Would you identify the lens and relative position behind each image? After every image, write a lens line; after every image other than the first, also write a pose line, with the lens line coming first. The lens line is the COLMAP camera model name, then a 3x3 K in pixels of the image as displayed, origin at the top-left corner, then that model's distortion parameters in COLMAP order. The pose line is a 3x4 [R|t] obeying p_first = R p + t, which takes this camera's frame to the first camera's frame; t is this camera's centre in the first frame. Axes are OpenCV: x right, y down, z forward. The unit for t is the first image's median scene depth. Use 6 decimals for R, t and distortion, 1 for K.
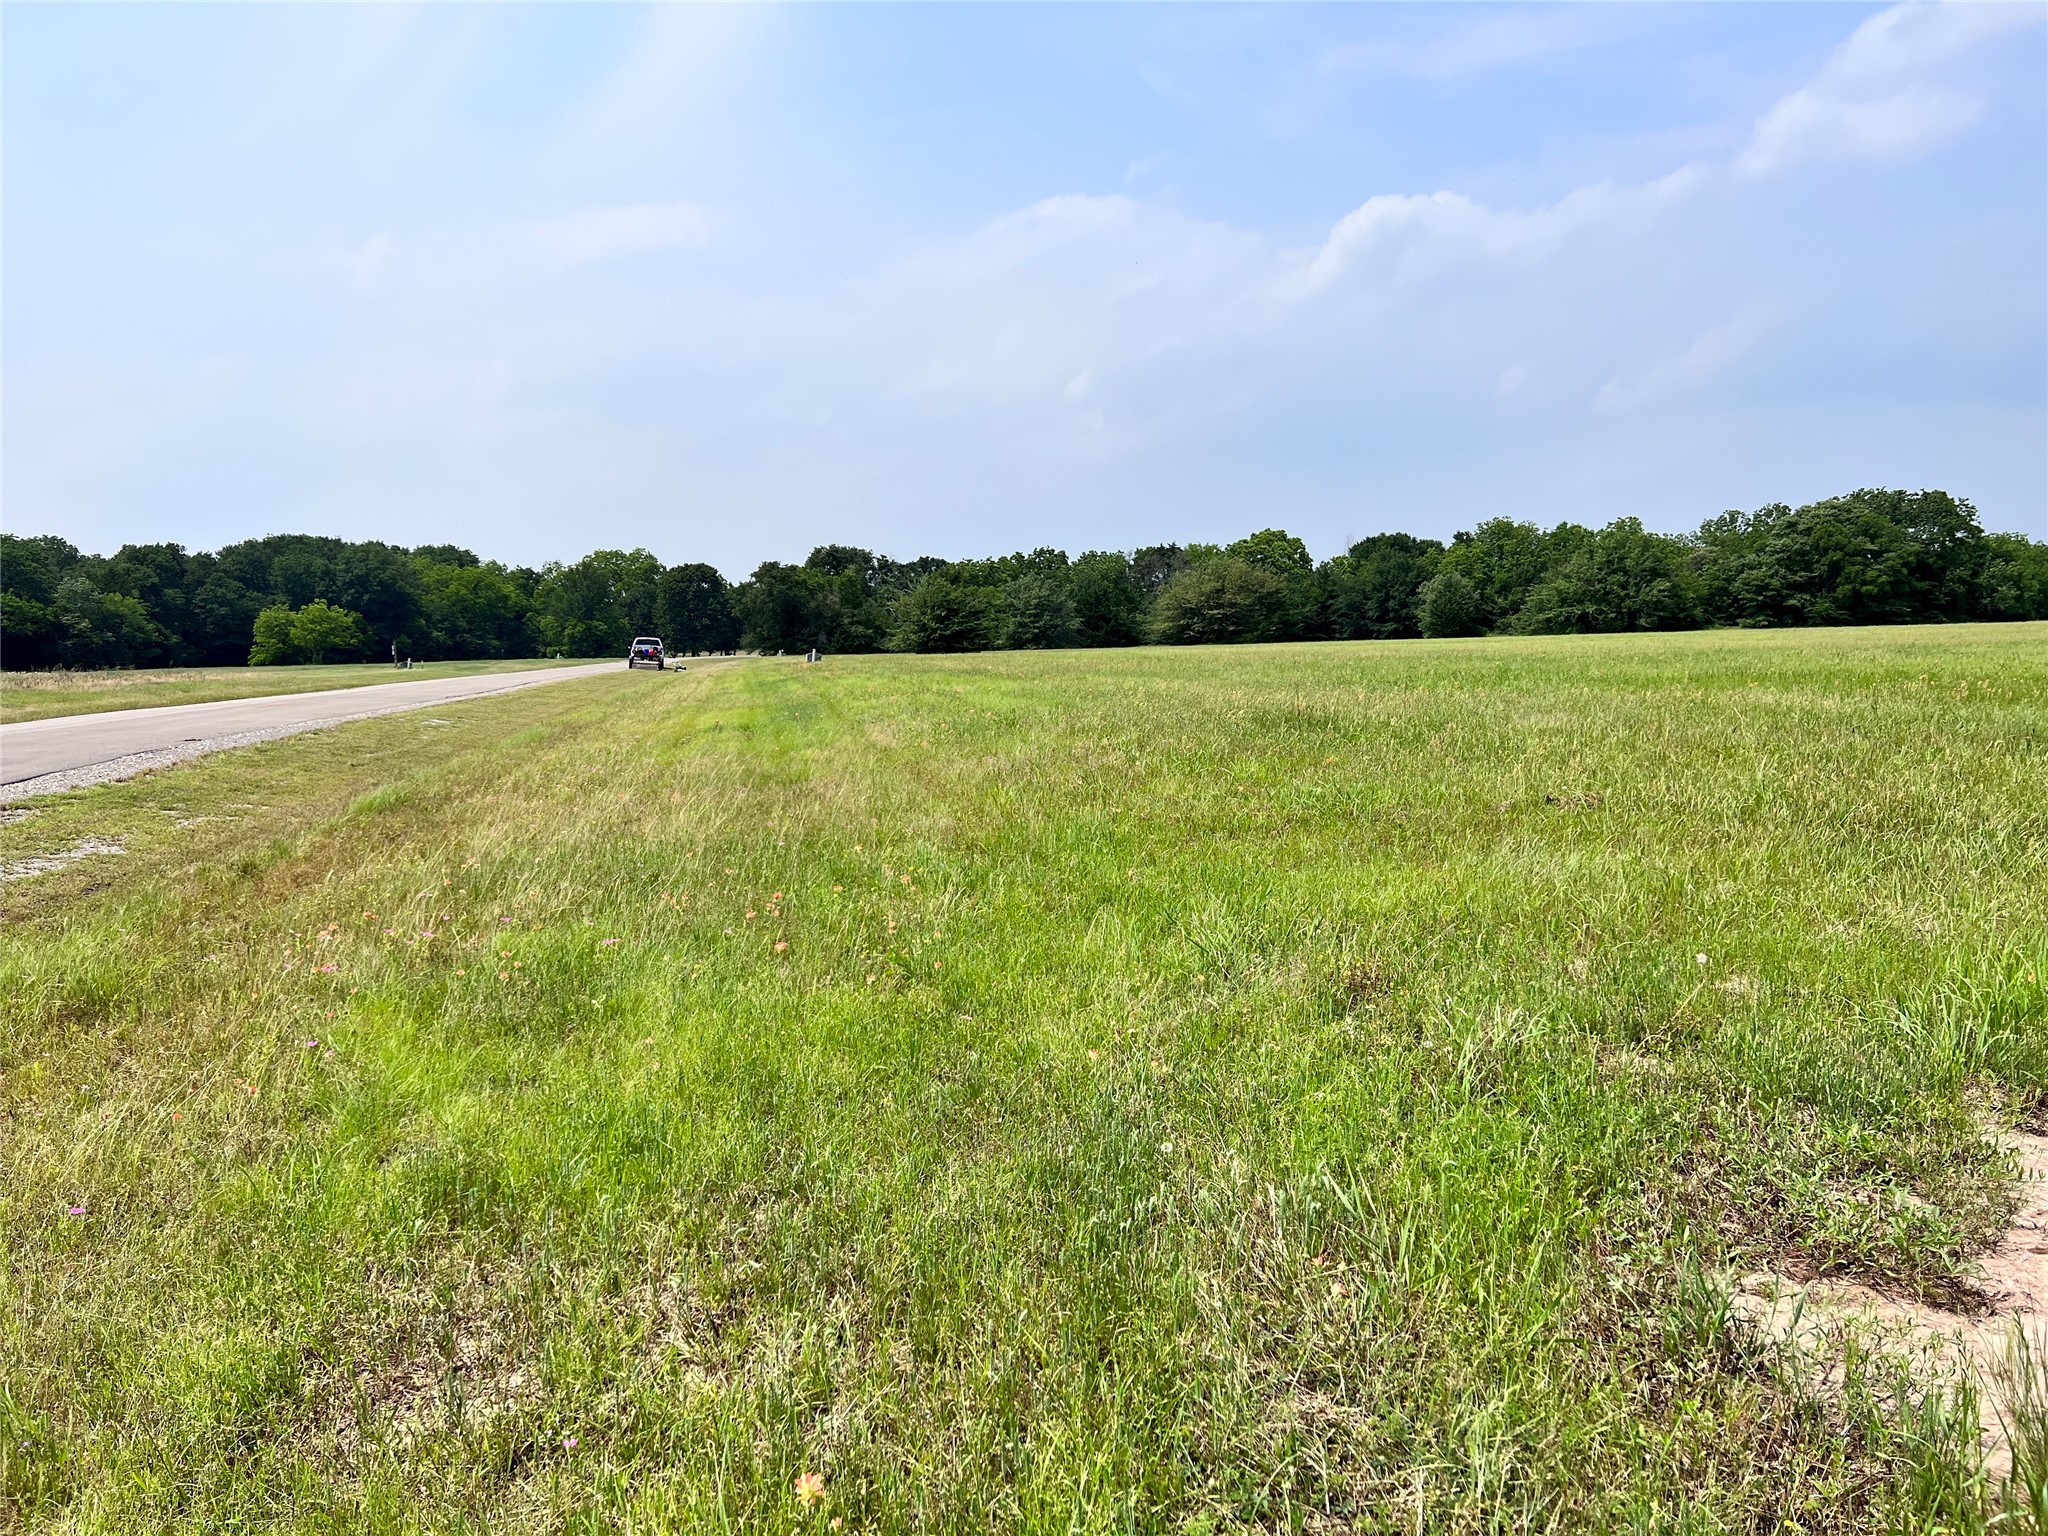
lens RADIAL K [[1560.9, 0, 967.9], [0, 1560.9, 806.6], [0, 0, 1]] dist [0.070331, -0.072978]
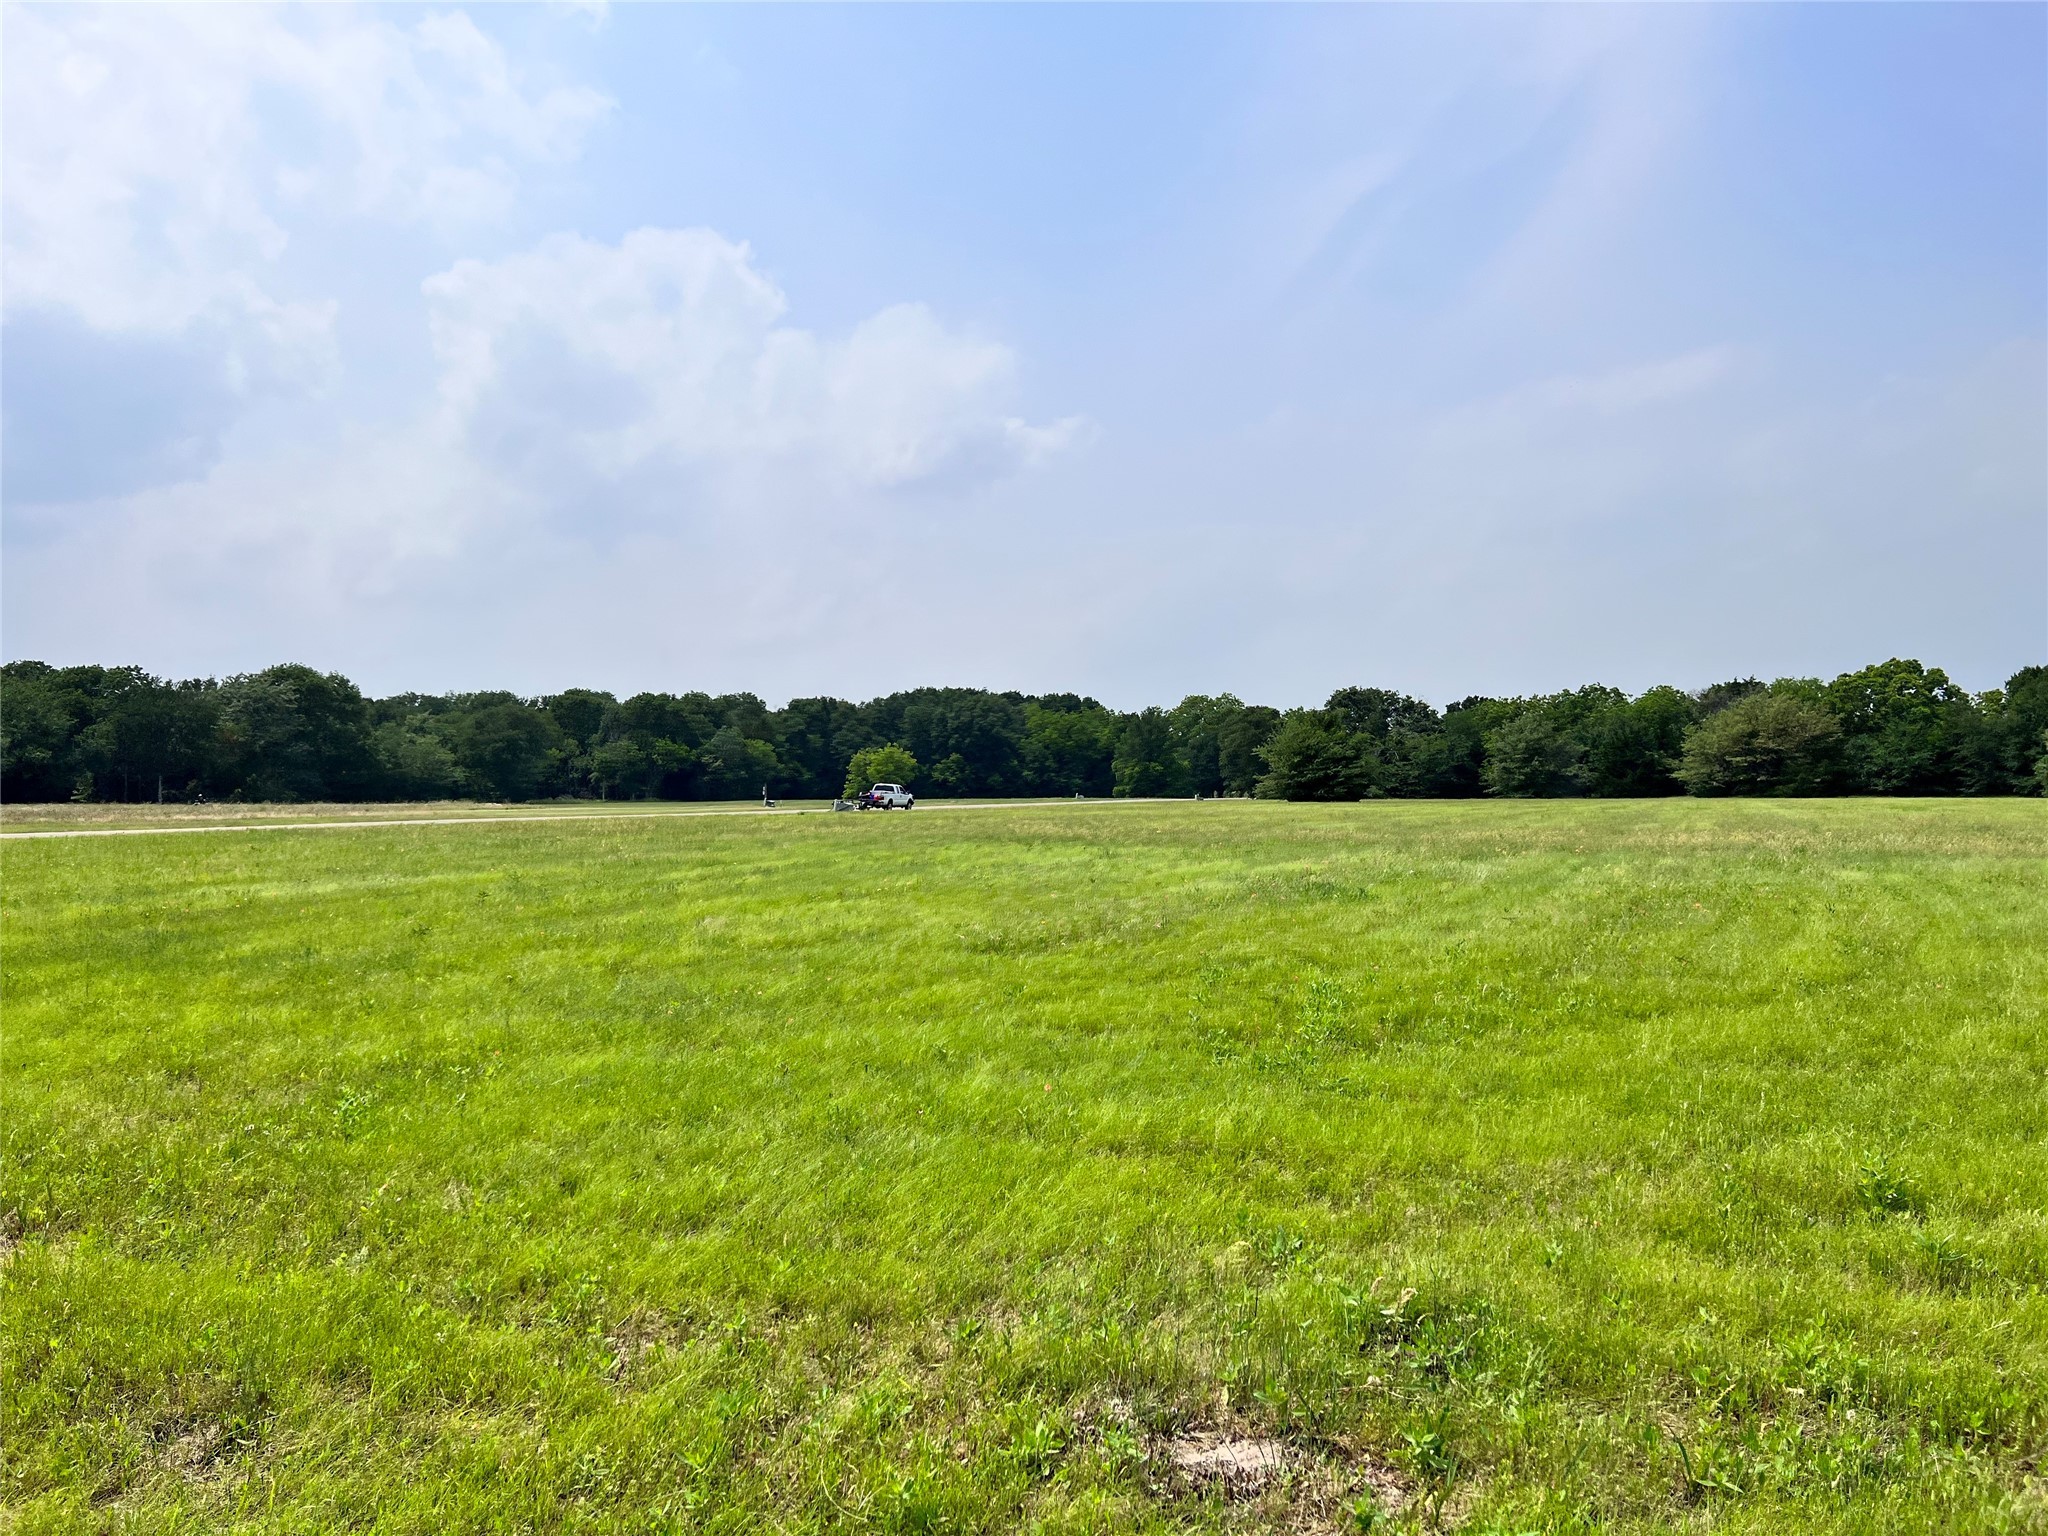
lens RADIAL K [[1560.9, 0, 994.4], [0, 1560.9, 784.9], [0, 0, 1]] dist [0.070331, -0.072978]
pose [[0.848514, 0.017785, -0.528874, 0.251310], [-0.070148, 0.994395, -0.079105, -0.013169], [0.524503, 0.104221, 0.845005, 0.058090]]
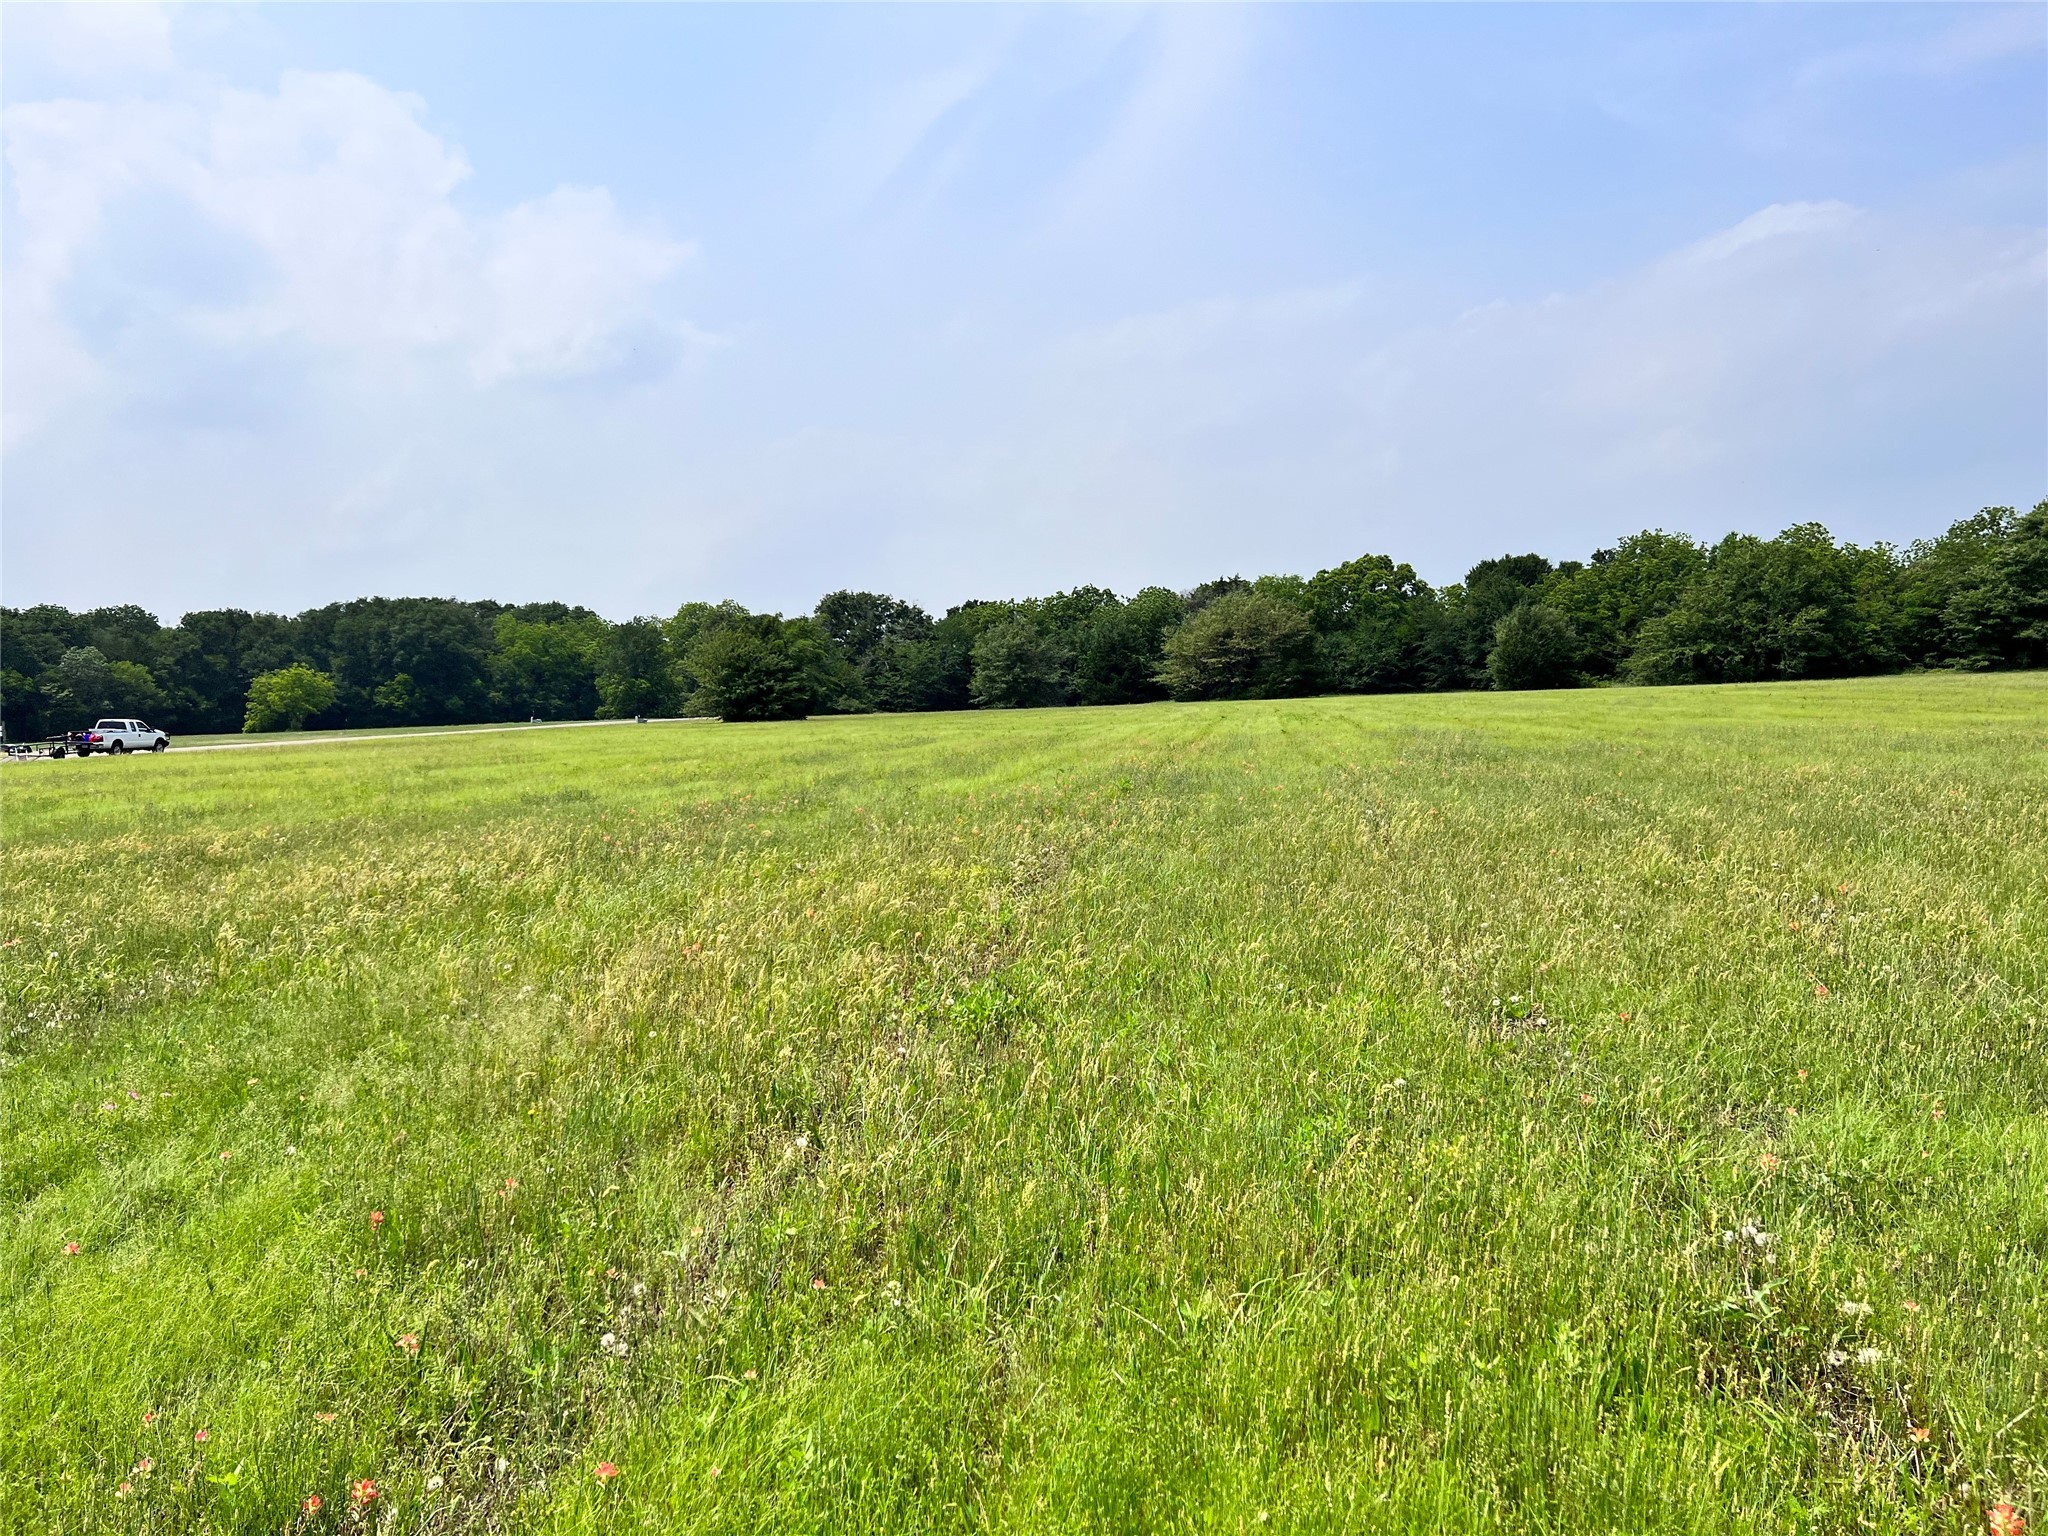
lens RADIAL K [[1560.9, 0, 1017.8], [0, 1560.9, 772.8], [0, 0, 1]] dist [0.070331, -0.072978]
pose [[0.956942, 0.003789, -0.290254, 0.276053], [-0.017010, 0.998928, -0.043042, -0.027999], [0.289780, 0.046126, 0.955981, 0.188316]]
